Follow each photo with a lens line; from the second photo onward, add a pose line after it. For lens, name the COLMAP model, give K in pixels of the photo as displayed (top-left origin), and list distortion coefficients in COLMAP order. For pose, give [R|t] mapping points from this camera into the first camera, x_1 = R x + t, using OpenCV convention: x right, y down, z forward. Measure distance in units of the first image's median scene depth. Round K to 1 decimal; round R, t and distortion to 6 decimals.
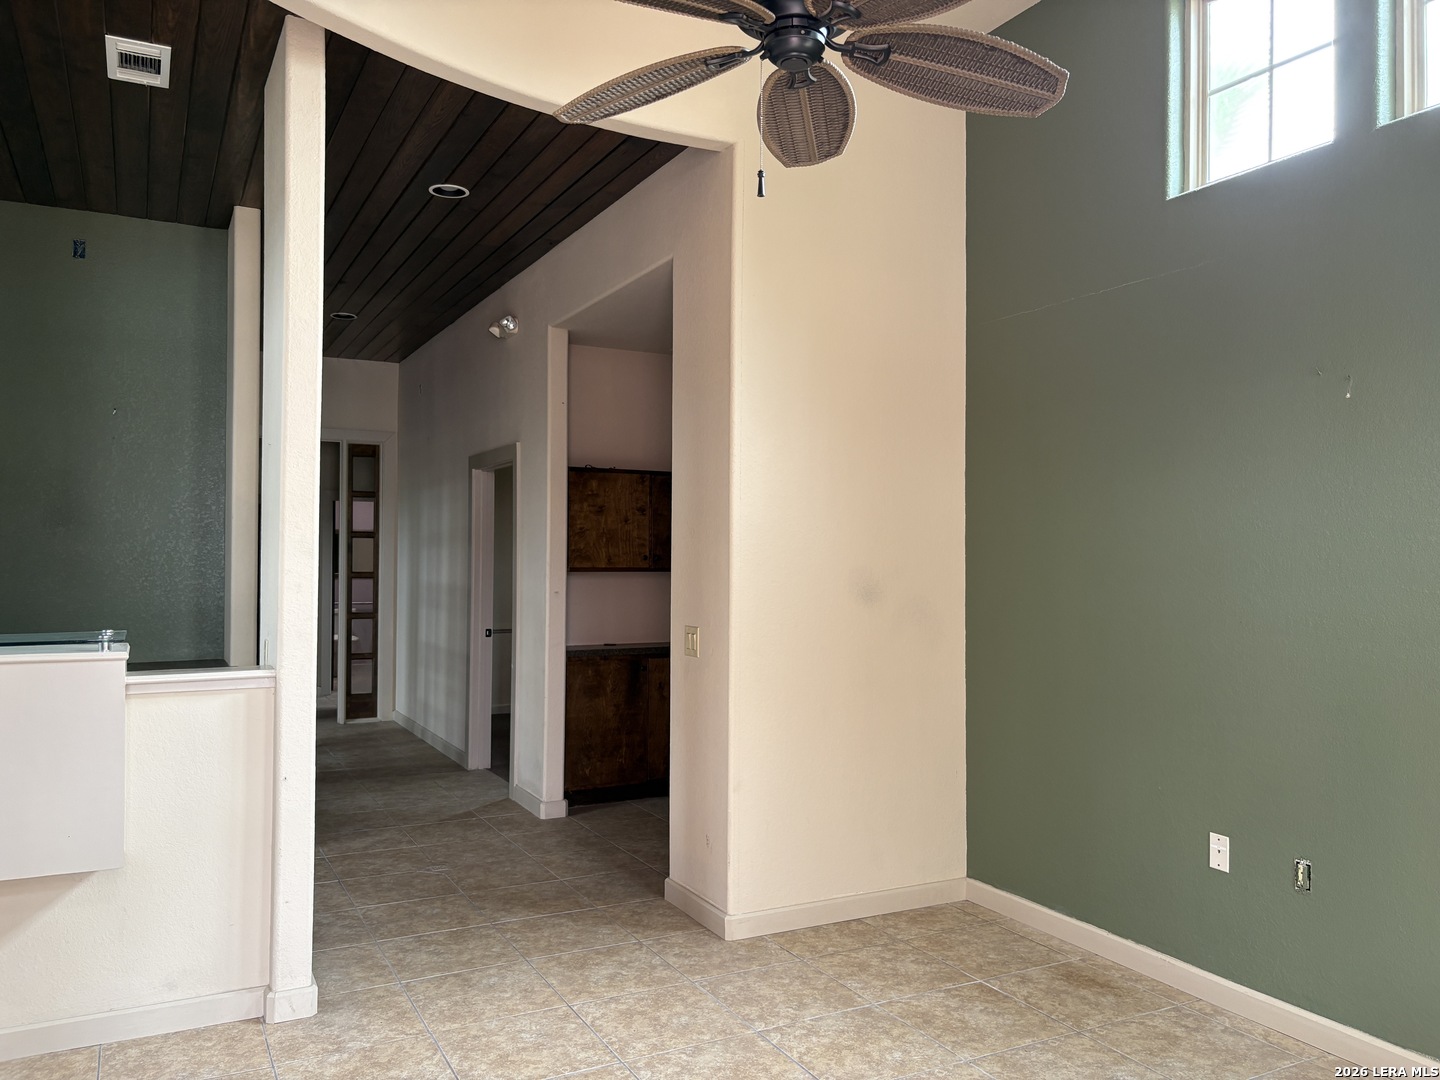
lens RADIAL K [[1062.4, 0, 720.0], [0, 1062.4, 540.0], [0, 0, 1]] dist [0.008778, -0.086569]
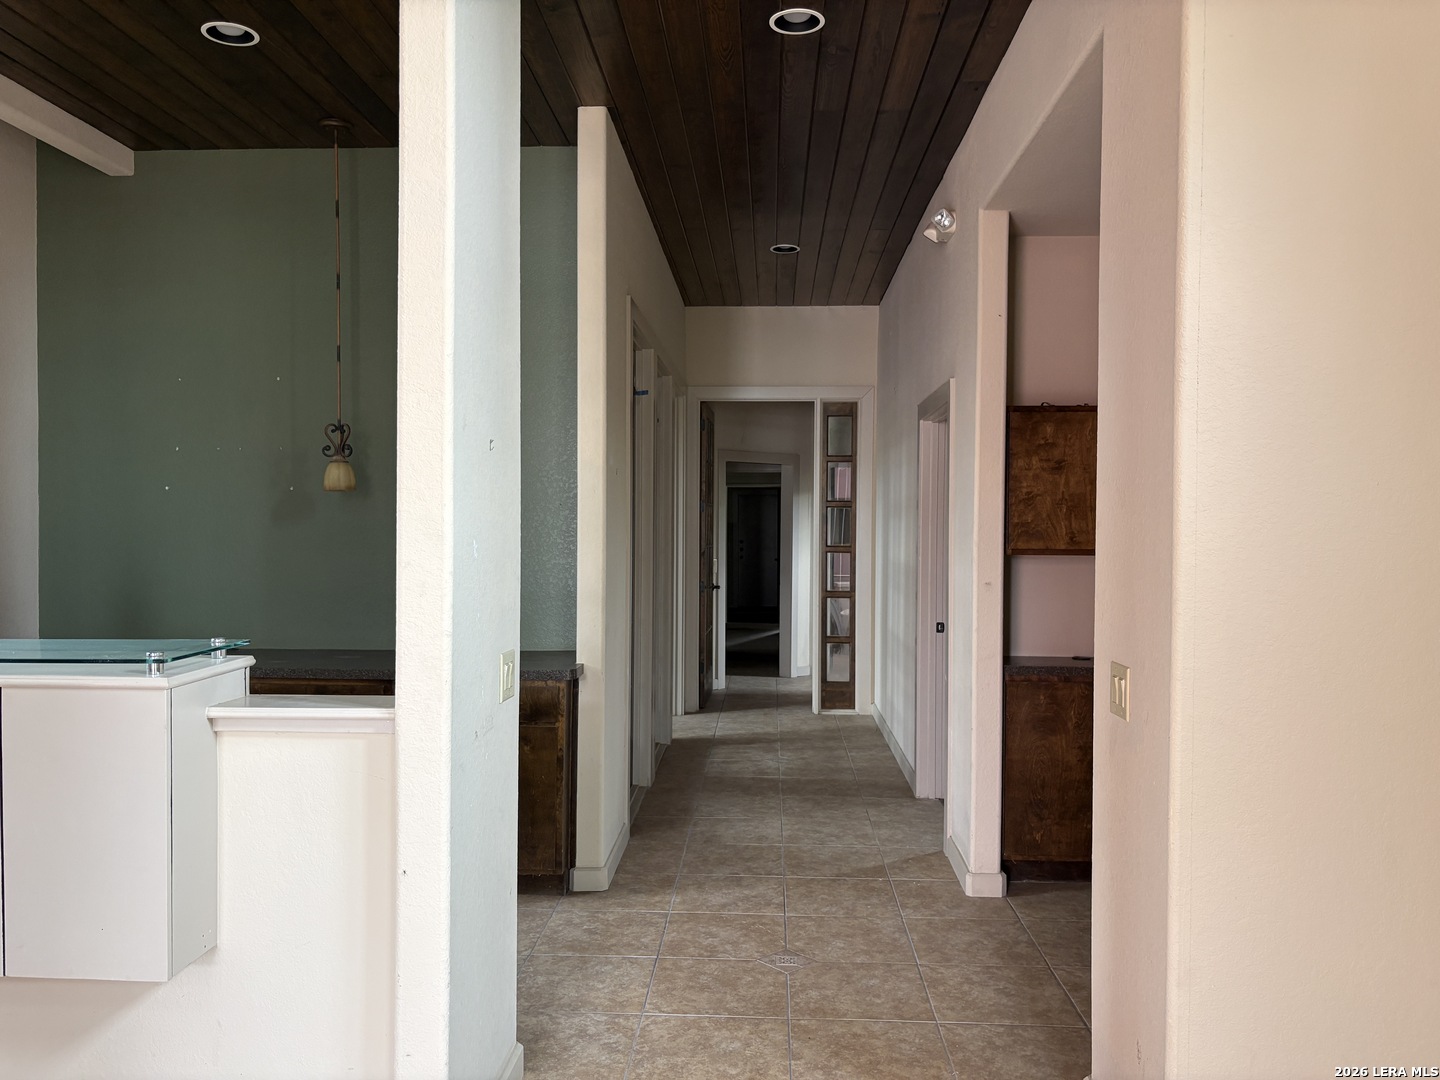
lens RADIAL K [[1062.4, 0, 720.0], [0, 1062.4, 540.0], [0, 0, 1]] dist [0.008778, -0.086569]
pose [[0.856277, 0.009009, -0.516439, 0.058700], [0.007338, 0.999535, 0.029603, -0.002342], [0.516465, -0.029138, 0.855812, 0.296703]]
